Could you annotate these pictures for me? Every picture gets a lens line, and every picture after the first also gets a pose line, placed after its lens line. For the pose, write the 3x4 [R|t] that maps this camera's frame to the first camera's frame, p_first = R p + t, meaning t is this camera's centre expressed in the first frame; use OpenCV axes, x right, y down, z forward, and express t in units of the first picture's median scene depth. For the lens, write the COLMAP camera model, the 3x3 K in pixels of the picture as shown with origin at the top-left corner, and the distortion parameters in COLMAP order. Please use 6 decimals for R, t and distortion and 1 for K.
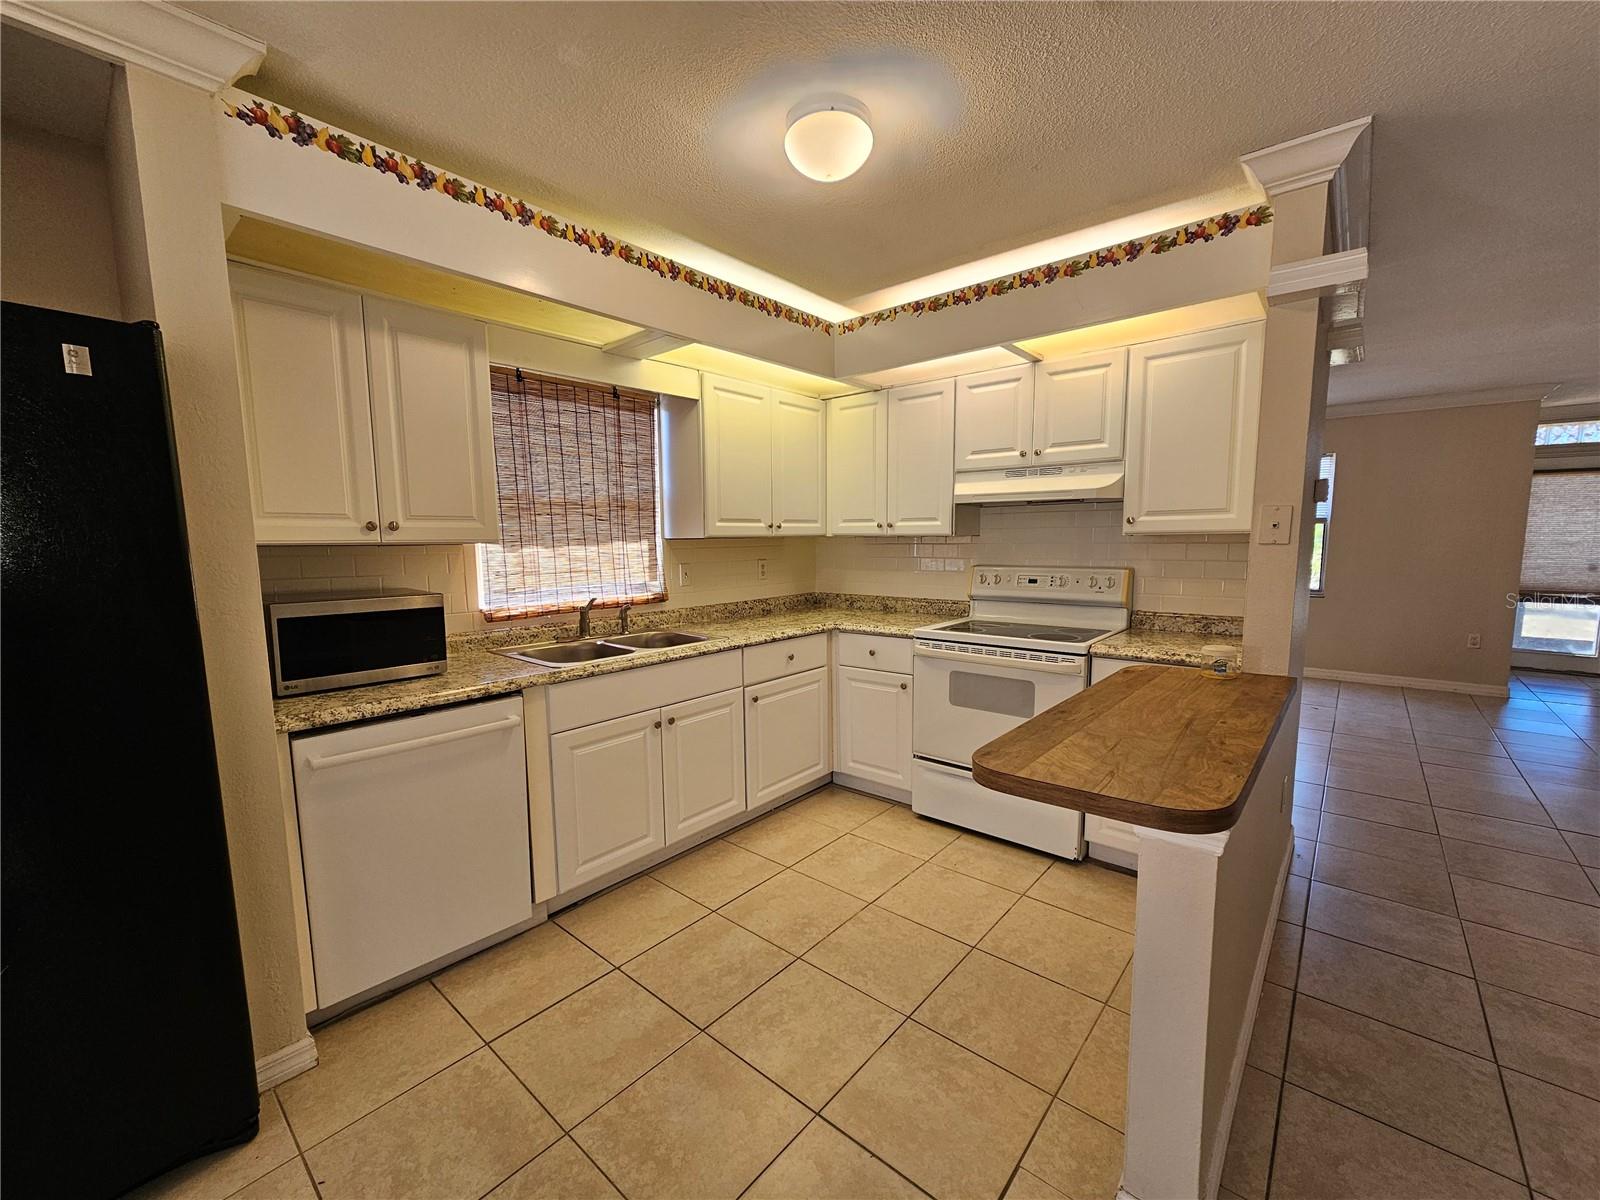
lens RADIAL K [[650.9, 0, 796.2], [0, 650.9, 613.5], [0, 0, 1]] dist [-0.000393, -0.001162]
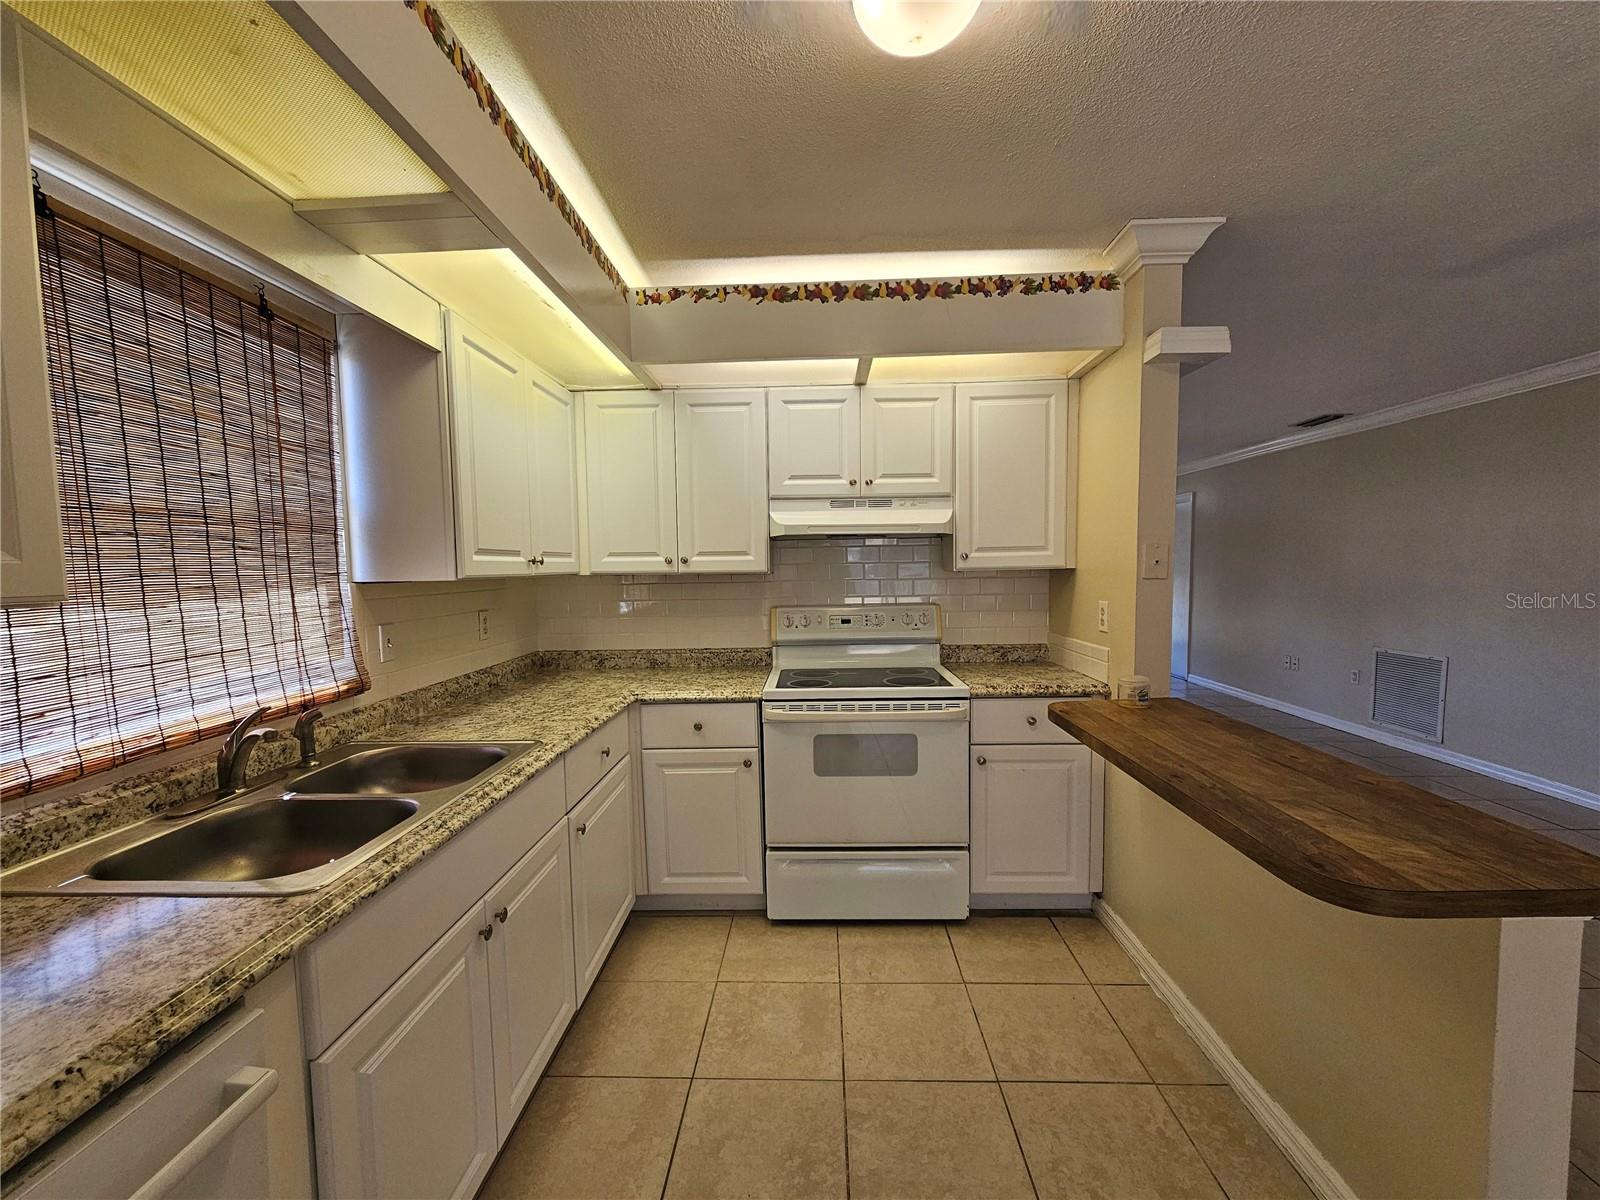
lens RADIAL K [[650.9, 0, 795.9], [0, 650.9, 613.9], [0, 0, 1]] dist [-0.000393, -0.001162]
pose [[0.780517, -0.048293, 0.623267, -0.319628], [0.081645, 0.996347, -0.025042, -0.051760], [-0.619780, 0.070432, 0.781608, 0.391116]]
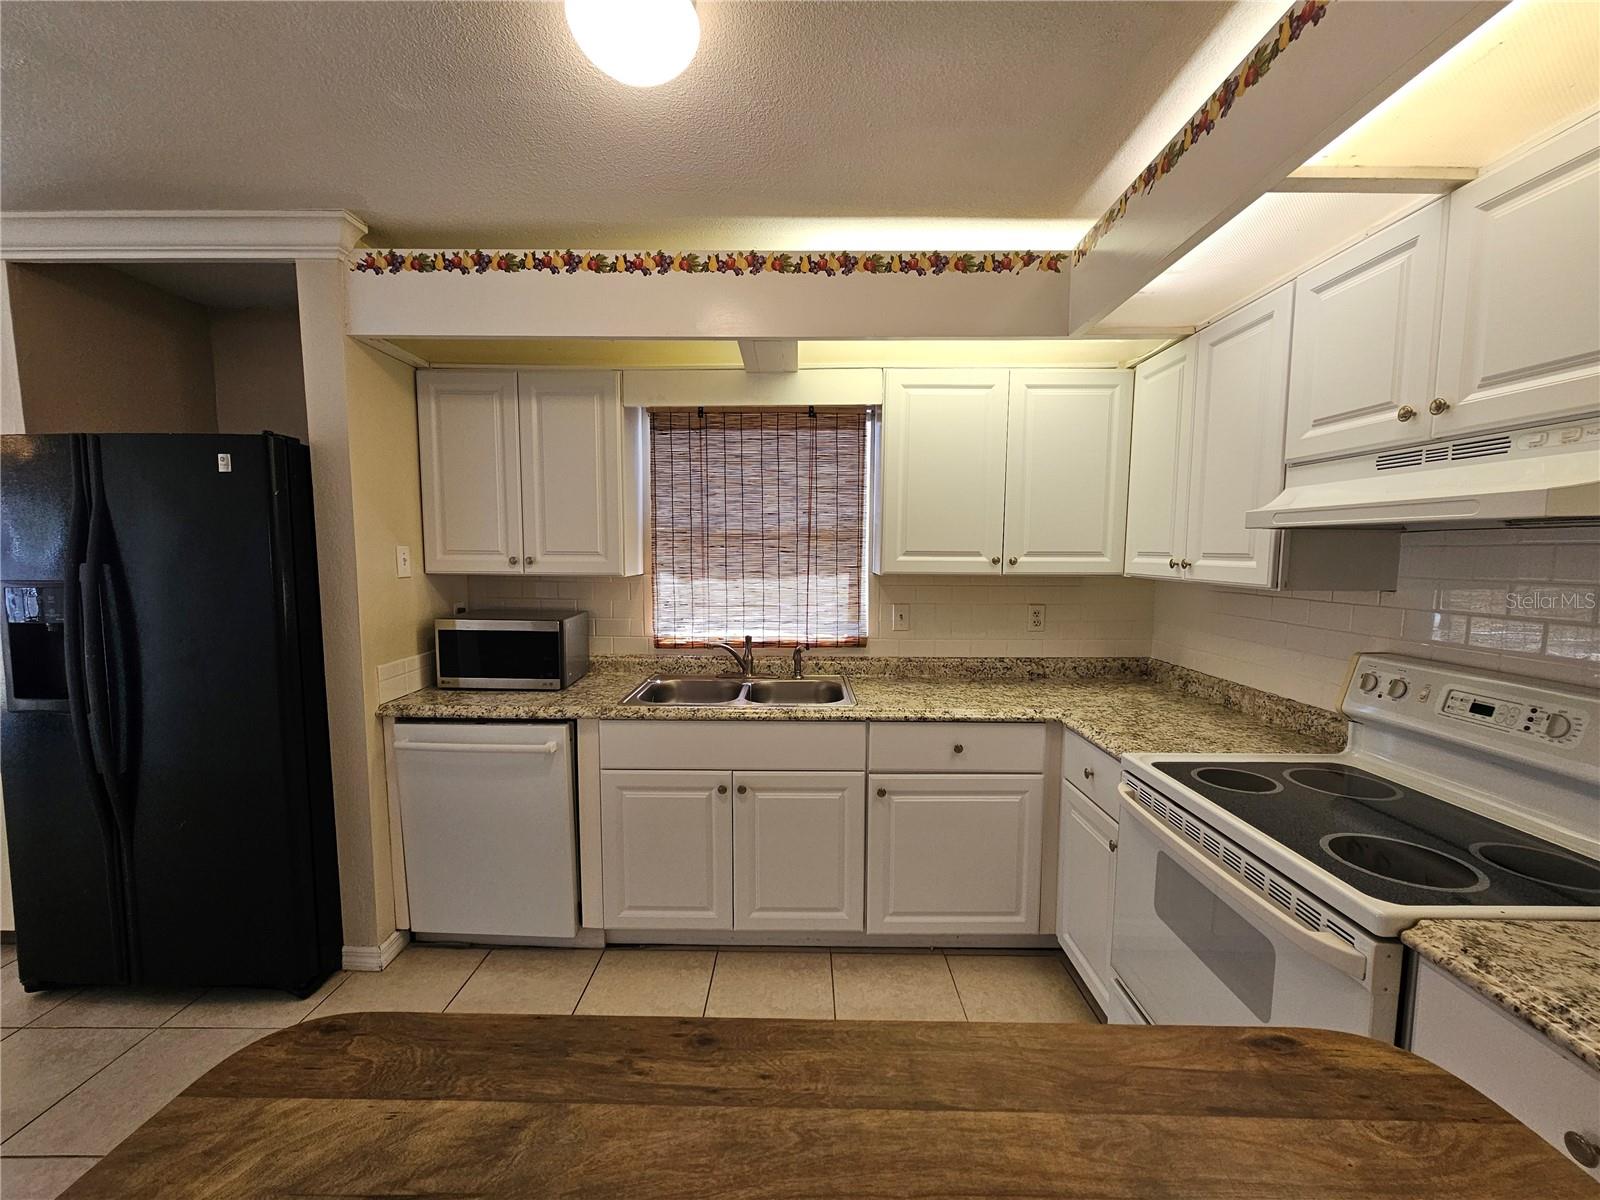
lens RADIAL K [[650.9, 0, 796.3], [0, 650.9, 612.9], [0, 0, 1]] dist [-0.000393, -0.001162]
pose [[0.646748, 0.086361, -0.757799, 0.471756], [-0.102356, 0.994409, 0.025969, -0.093685], [0.755804, 0.060770, 0.651971, 0.468448]]
